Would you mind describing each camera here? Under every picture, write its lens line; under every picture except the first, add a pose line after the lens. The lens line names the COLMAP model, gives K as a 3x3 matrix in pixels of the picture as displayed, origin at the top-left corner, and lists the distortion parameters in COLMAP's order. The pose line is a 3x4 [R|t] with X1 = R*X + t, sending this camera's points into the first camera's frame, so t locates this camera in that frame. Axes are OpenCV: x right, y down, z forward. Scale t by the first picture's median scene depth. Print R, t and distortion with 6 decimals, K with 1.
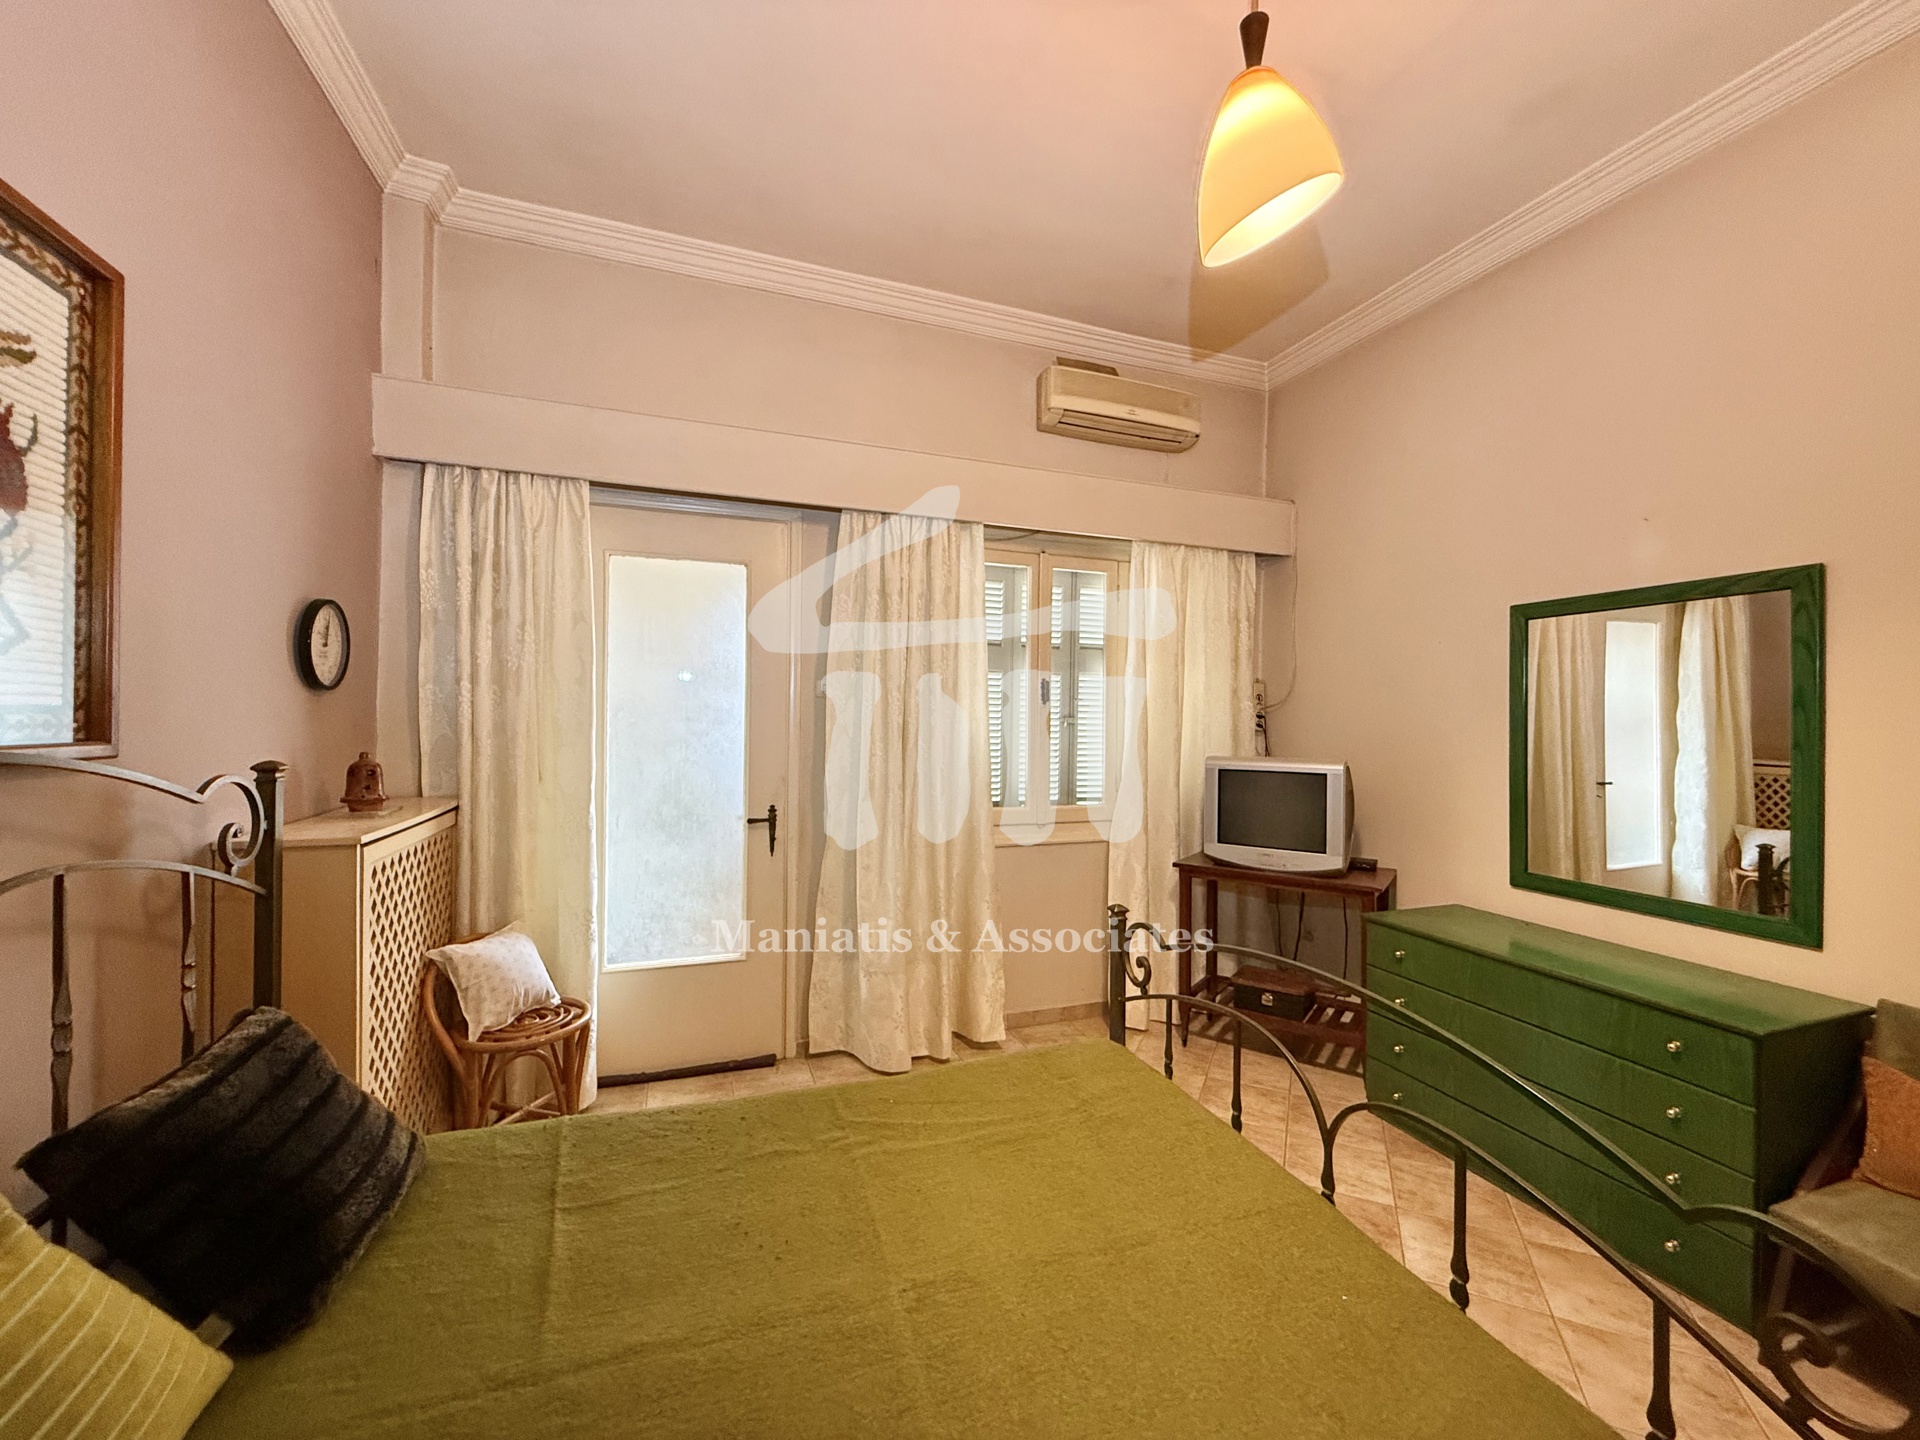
lens RADIAL K [[763.0, 0, 955.6], [0, 763.0, 717.6], [0, 0, 1]] dist [-0.001572, 0.000205]
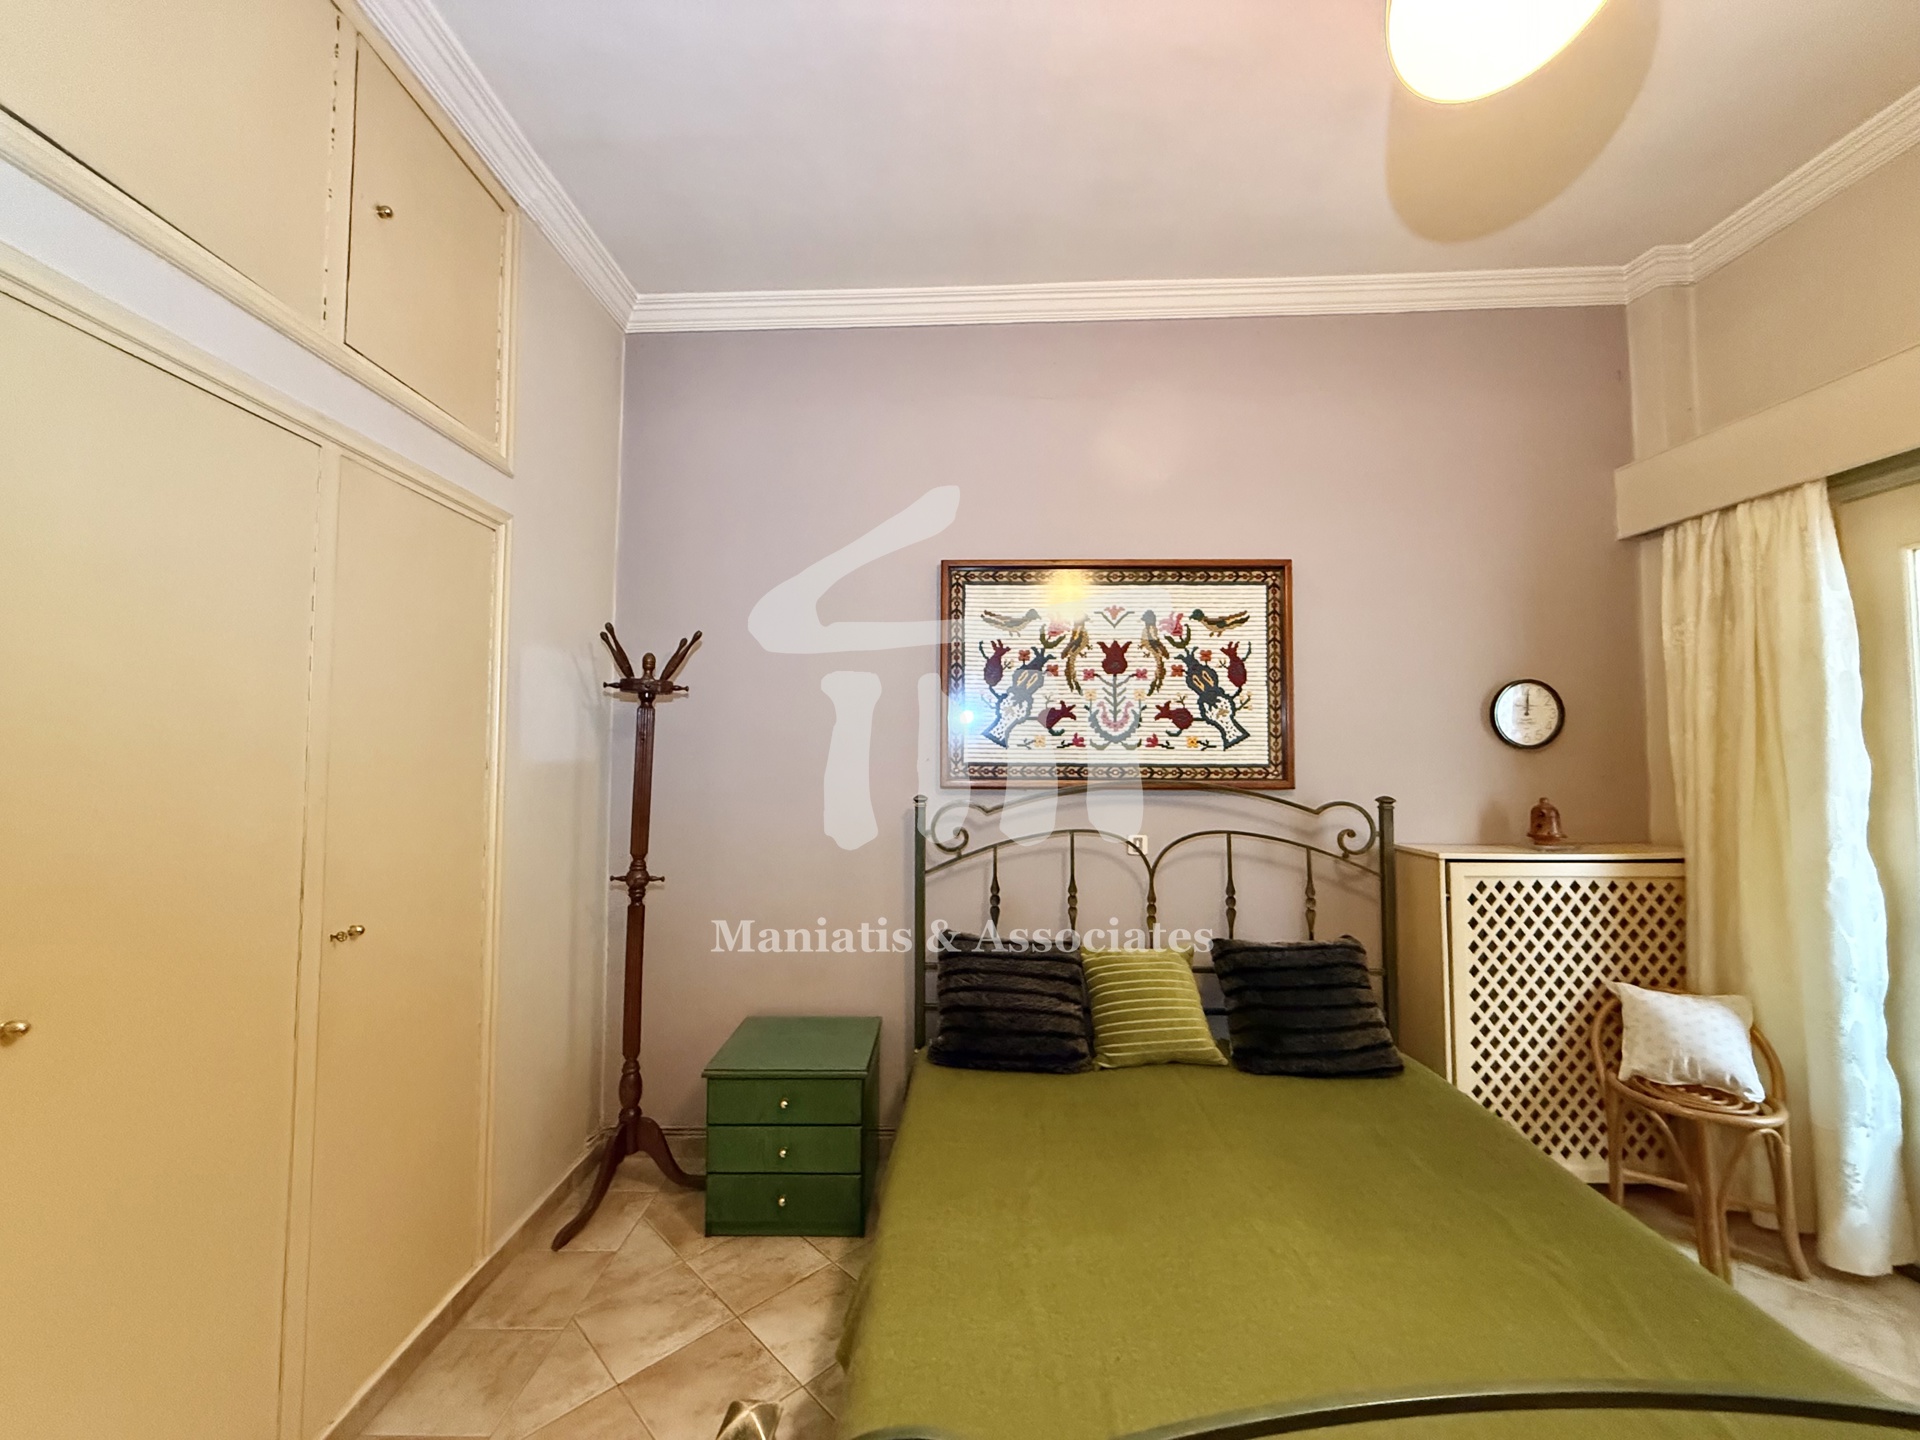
lens RADIAL K [[763.0, 0, 955.6], [0, 763.0, 717.6], [0, 0, 1]] dist [-0.001572, 0.000205]
pose [[-0.351495, -0.050639, -0.934819, 0.697170], [-0.001088, 0.998557, -0.053682, -0.017265], [0.936189, -0.017852, -0.351043, 0.508890]]
